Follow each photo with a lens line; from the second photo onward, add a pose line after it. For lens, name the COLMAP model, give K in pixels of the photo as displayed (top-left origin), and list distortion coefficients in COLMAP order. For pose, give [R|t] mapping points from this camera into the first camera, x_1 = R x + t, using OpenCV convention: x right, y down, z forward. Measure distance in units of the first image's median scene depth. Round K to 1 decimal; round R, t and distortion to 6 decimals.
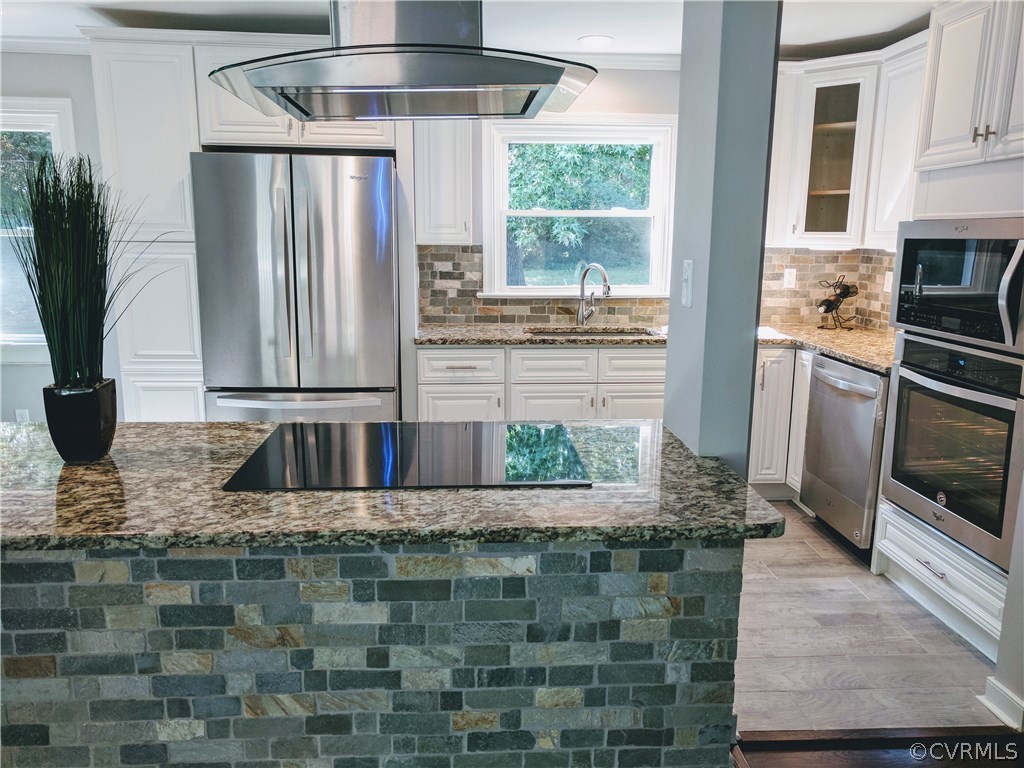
lens RADIAL K [[770.8, 0, 514.7], [0, 770.8, 382.4], [0, 0, 1]] dist [0.000667, 0.012755]
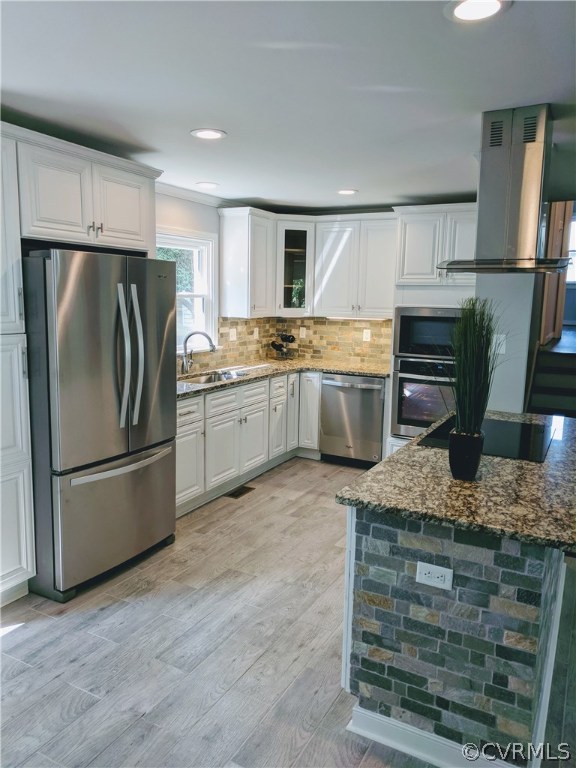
lens RADIAL K [[578.1, 0, 290.1], [0, 578.1, 383.4], [0, 0, 1]] dist [0.000667, 0.012755]
pose [[0.529440, -0.128725, 0.838524, -1.041161], [0.146732, 0.987419, 0.058937, -0.133106], [-0.835561, 0.091835, 0.541667, 0.372119]]
